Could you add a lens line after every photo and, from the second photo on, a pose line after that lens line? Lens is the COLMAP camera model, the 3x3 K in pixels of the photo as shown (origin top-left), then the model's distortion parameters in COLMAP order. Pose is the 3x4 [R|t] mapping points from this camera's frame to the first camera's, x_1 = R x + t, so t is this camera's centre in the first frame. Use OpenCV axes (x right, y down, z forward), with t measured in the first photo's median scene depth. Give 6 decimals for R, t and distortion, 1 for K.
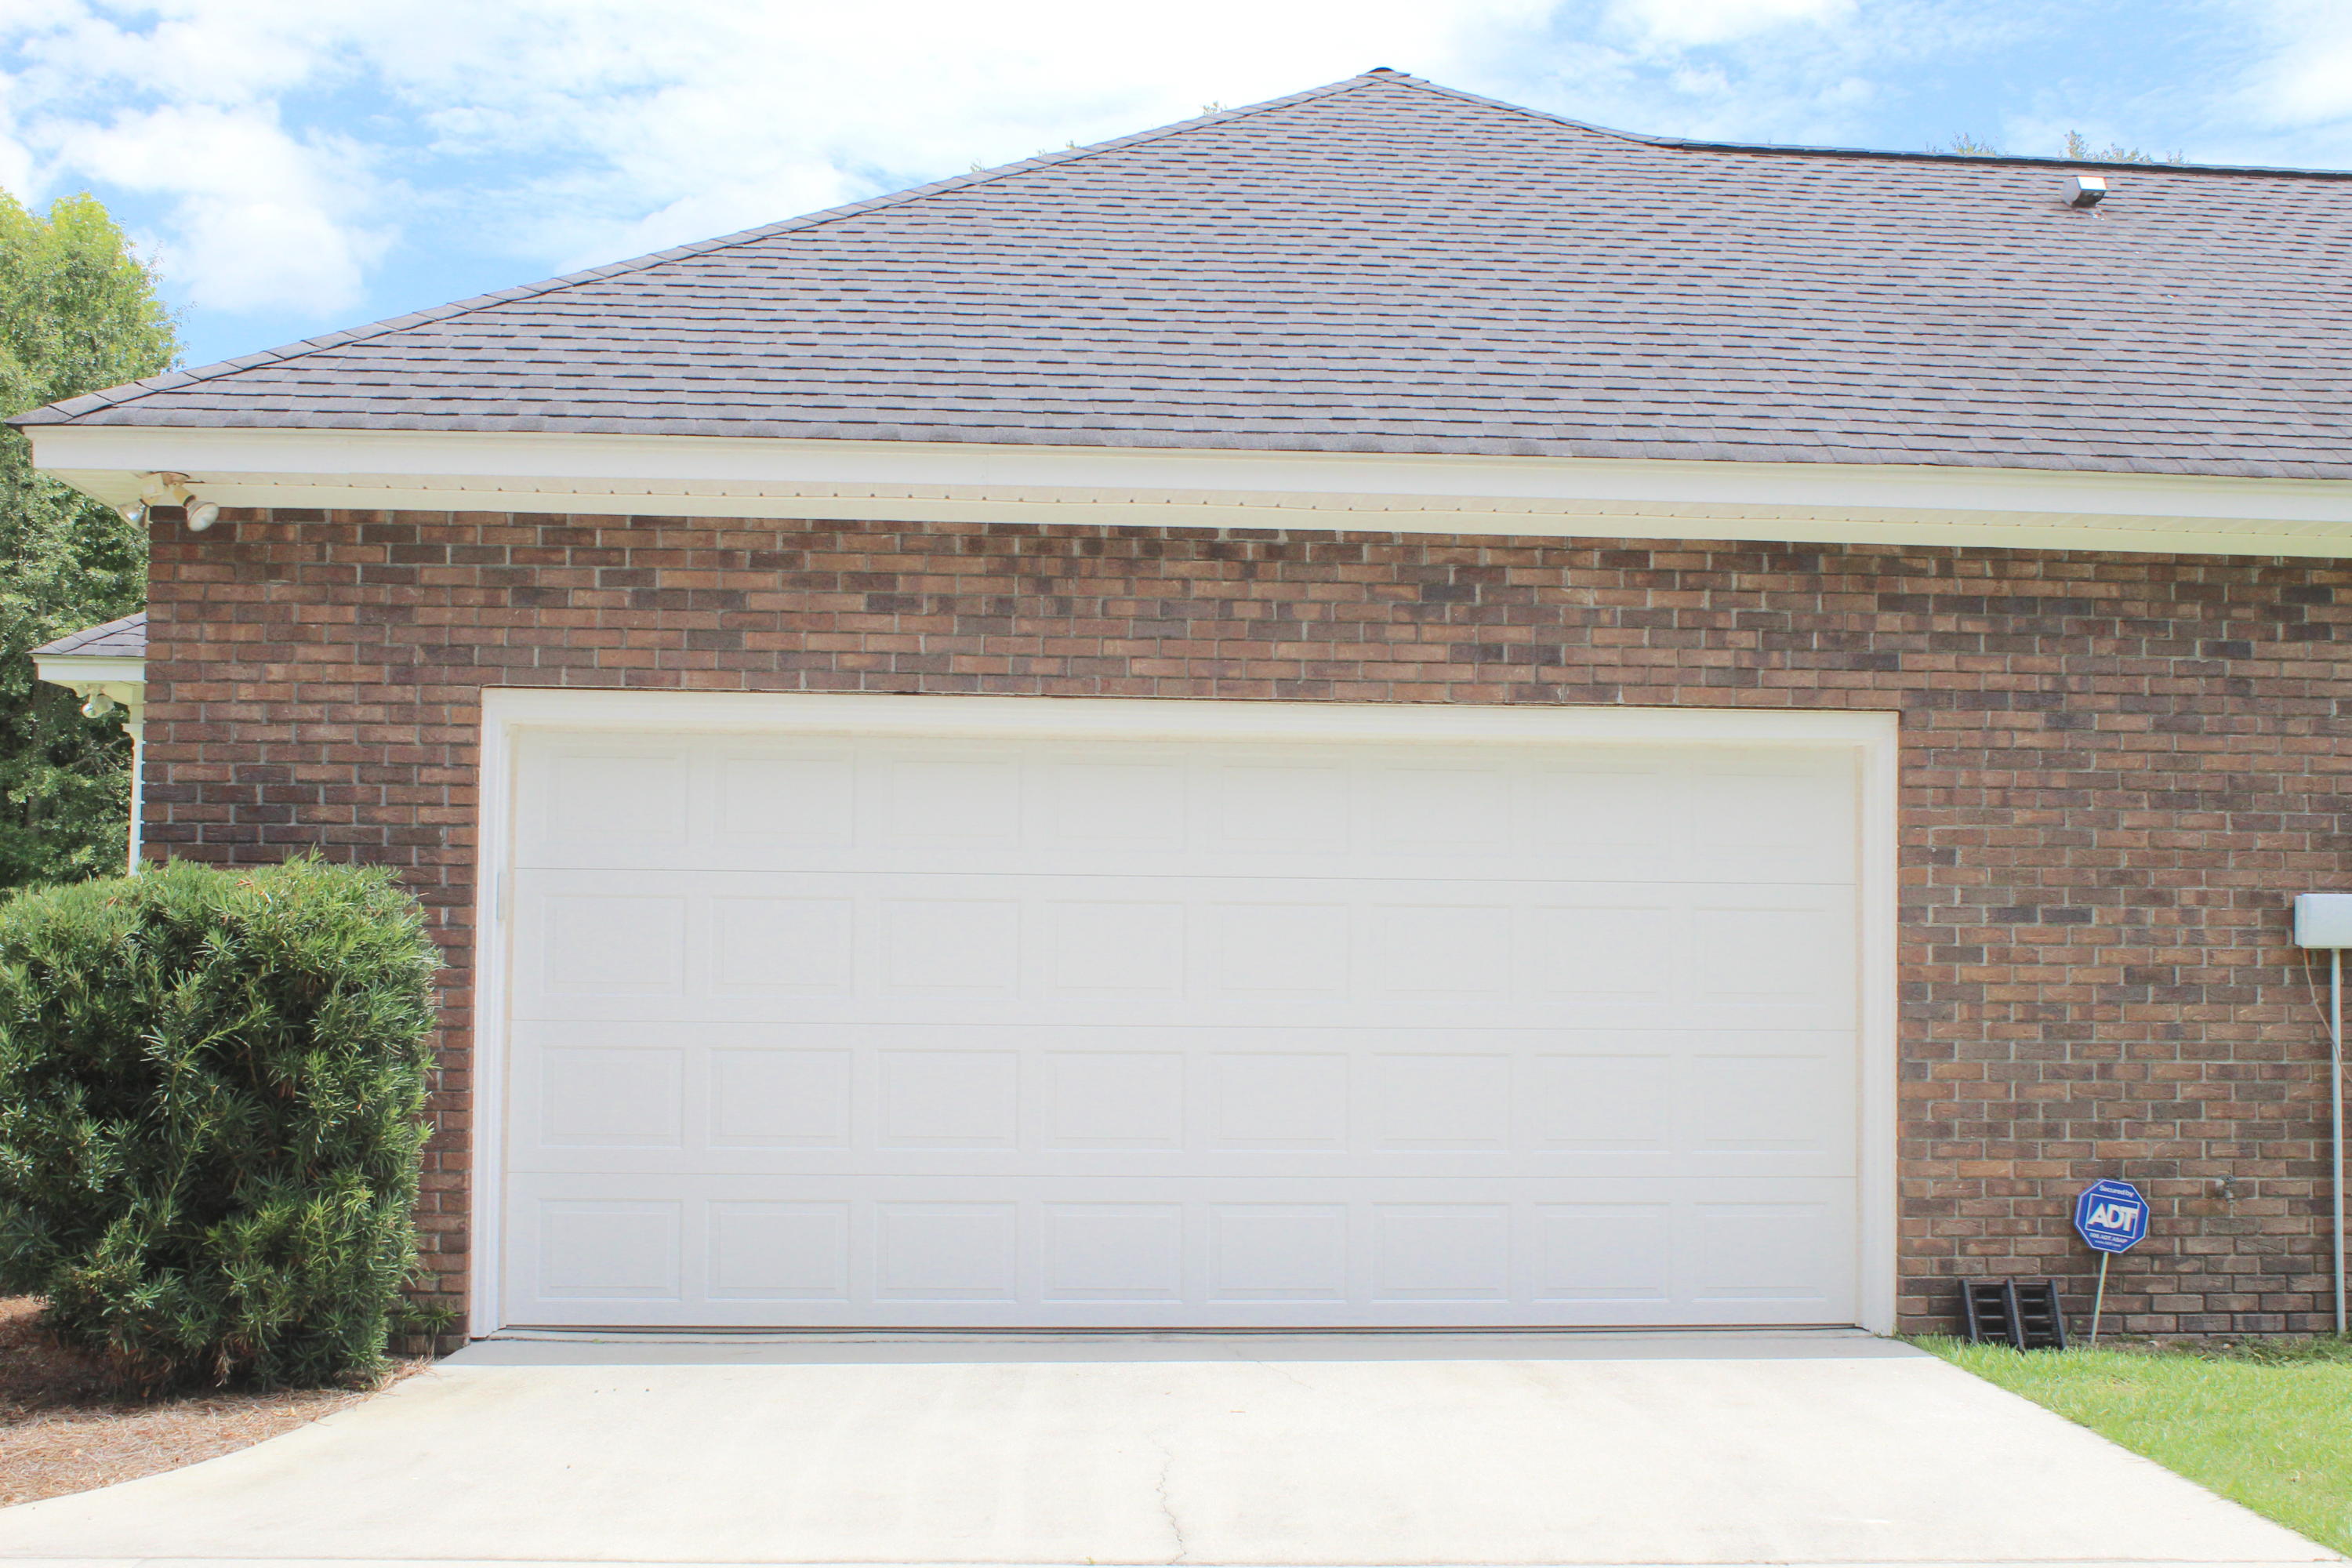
lens RADIAL K [[2438.2, 0, 1176.0], [0, 2438.2, 784.0], [0, 0, 1]] dist [-0.065060, -0.019904]
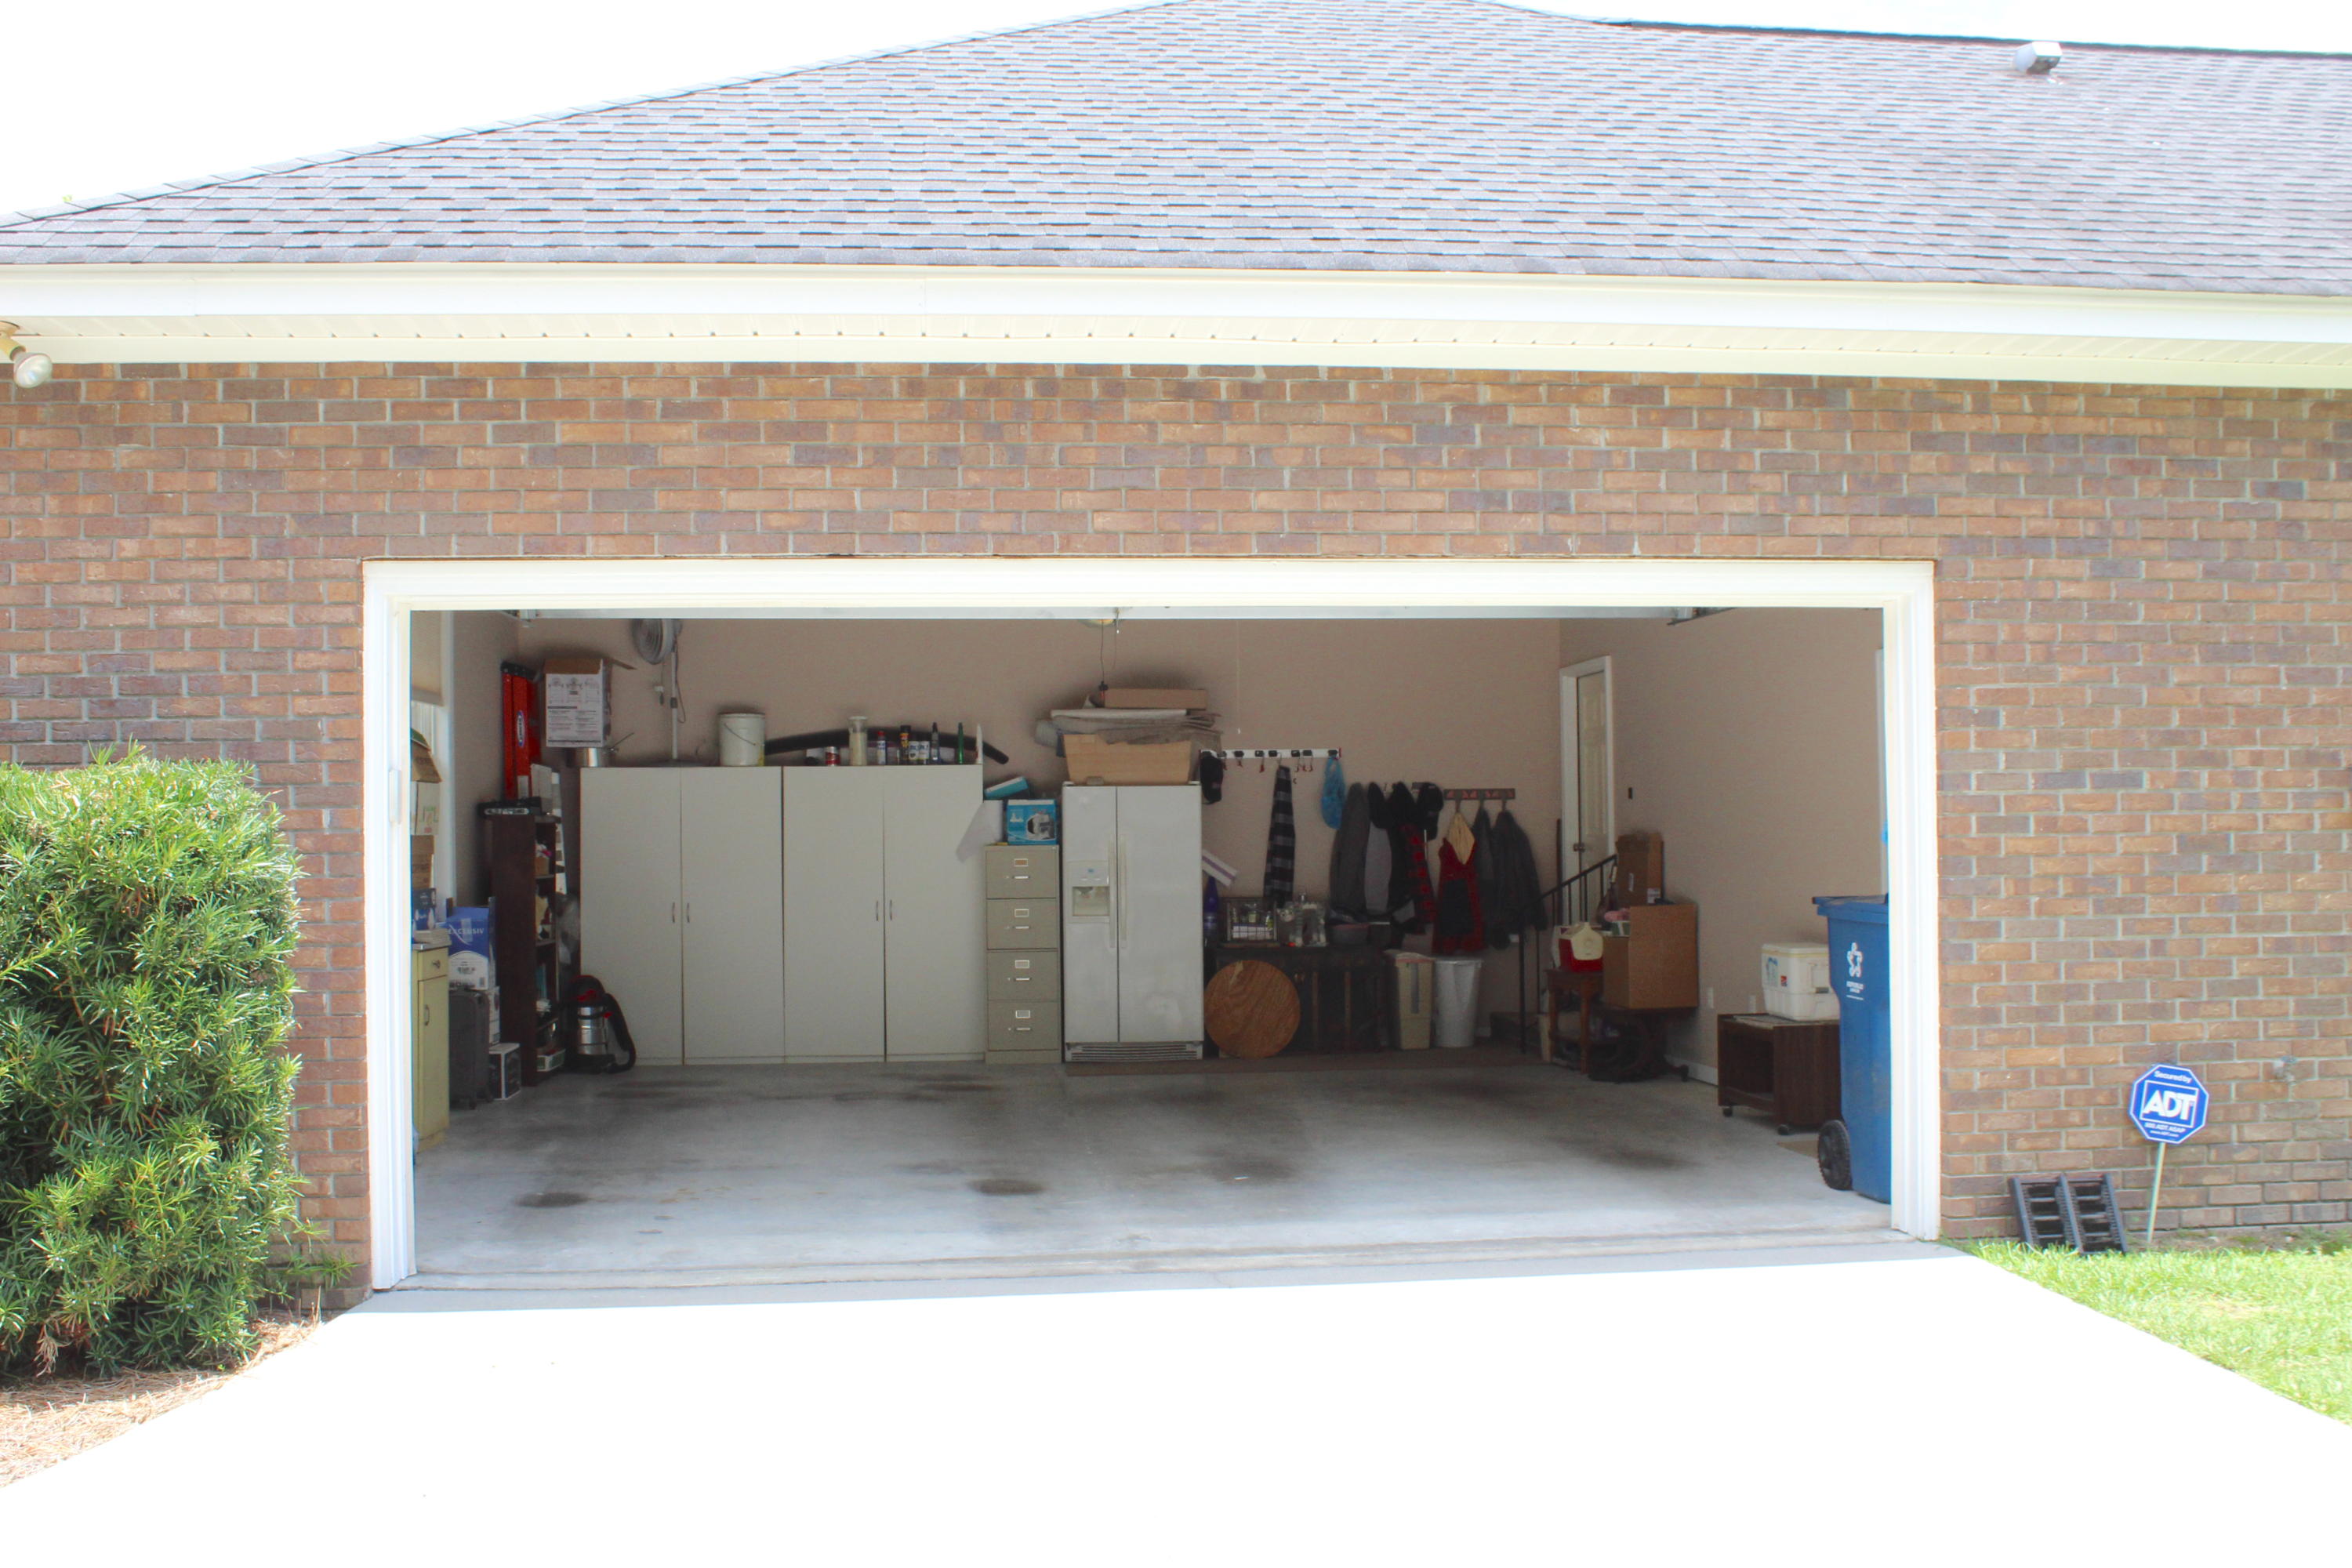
lens RADIAL K [[2245.9, 0, 1176.0], [0, 2245.9, 784.0], [0, 0, 1]] dist [-0.100141, 0.013893]
pose [[0.999571, -0.021862, 0.019498, -0.006106], [0.020995, 0.998827, 0.043628, 0.012028], [-0.020429, -0.043200, 0.998858, 0.171120]]
